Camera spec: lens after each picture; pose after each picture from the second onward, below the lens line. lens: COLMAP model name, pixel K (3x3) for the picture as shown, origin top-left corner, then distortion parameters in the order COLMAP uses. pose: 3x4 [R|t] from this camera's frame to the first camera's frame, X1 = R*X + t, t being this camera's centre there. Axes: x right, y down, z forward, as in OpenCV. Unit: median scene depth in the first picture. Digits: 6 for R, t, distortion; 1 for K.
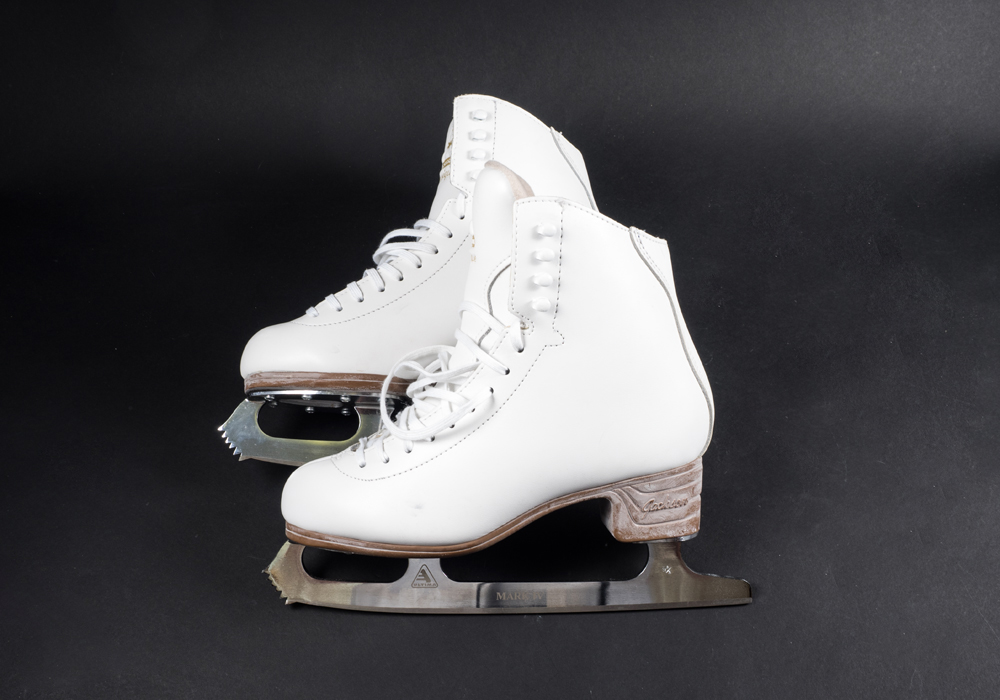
lens RADIAL K [[928.6, 0, 500.0], [0, 928.6, 350.0], [0, 0, 1]] dist [-0.002300, -0.008471]
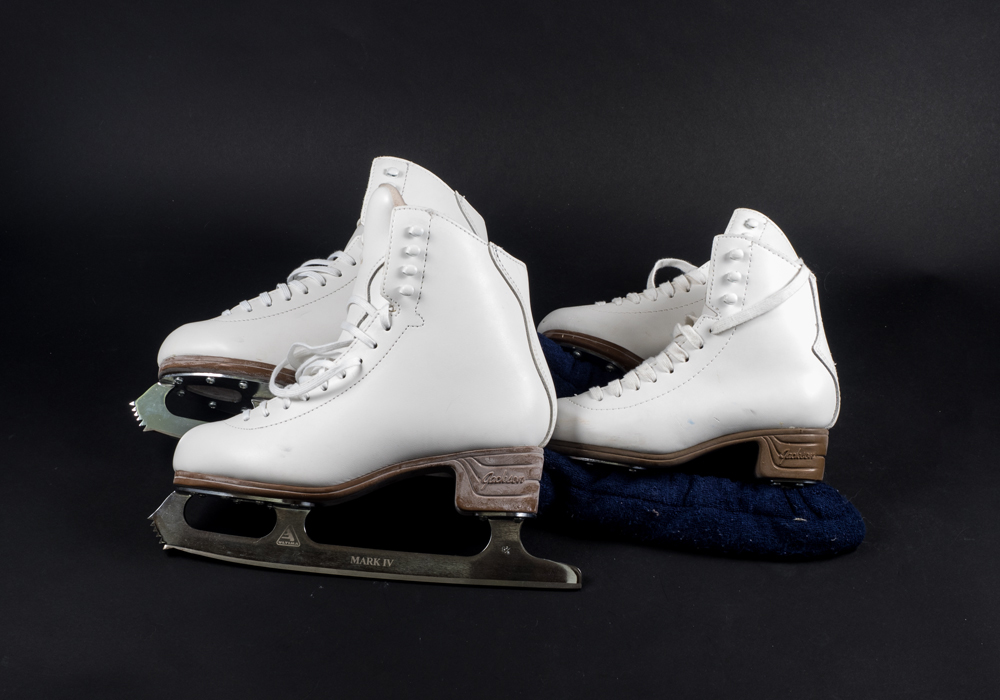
lens RADIAL K [[1228.7, 0, 500.0], [0, 1228.7, 350.0], [0, 0, 1]] dist [-0.006357, -0.001390]
pose [[0.995915, 0.081301, -0.039290, 0.220015], [-0.088720, 0.961993, -0.258259, 0.403557], [0.016800, 0.260690, 0.965276, -0.503985]]
